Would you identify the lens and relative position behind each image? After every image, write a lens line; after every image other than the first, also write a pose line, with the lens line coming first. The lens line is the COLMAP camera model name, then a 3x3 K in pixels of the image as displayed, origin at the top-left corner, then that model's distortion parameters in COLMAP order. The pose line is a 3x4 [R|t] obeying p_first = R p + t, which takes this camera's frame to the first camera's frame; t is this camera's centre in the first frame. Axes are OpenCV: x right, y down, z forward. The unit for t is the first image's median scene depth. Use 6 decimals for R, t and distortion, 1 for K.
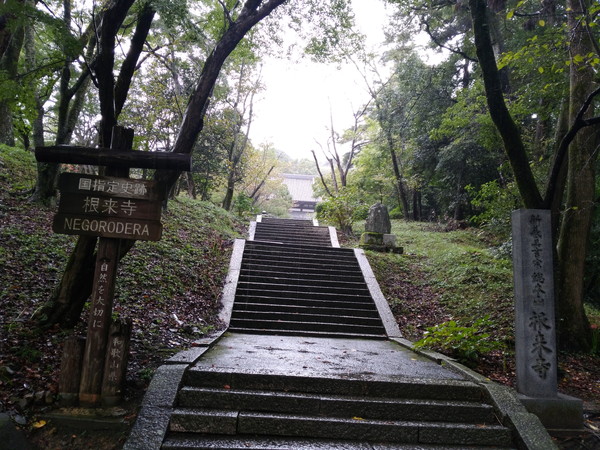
lens RADIAL K [[488.5, 0, 299.7], [0, 488.5, 224.3], [0, 0, 1]] dist [0.023064, -0.016992]
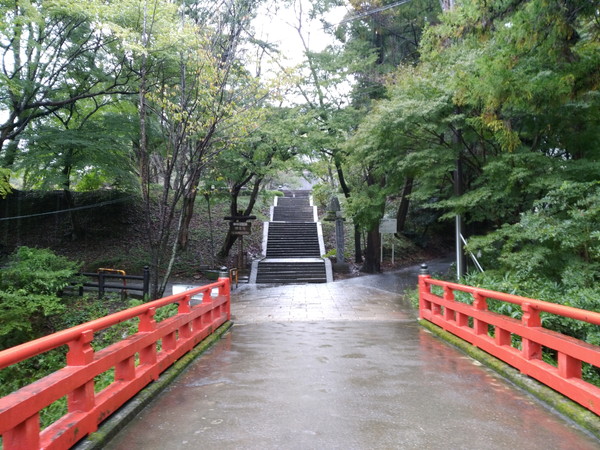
lens RADIAL K [[488.5, 0, 300.0], [0, 488.5, 225.9], [0, 0, 1]] dist [0.023064, -0.016992]
pose [[0.996499, -0.067800, -0.048925, 0.171473], [0.072516, 0.992126, 0.102115, -0.204960], [0.041617, -0.105305, 0.993569, -1.500550]]
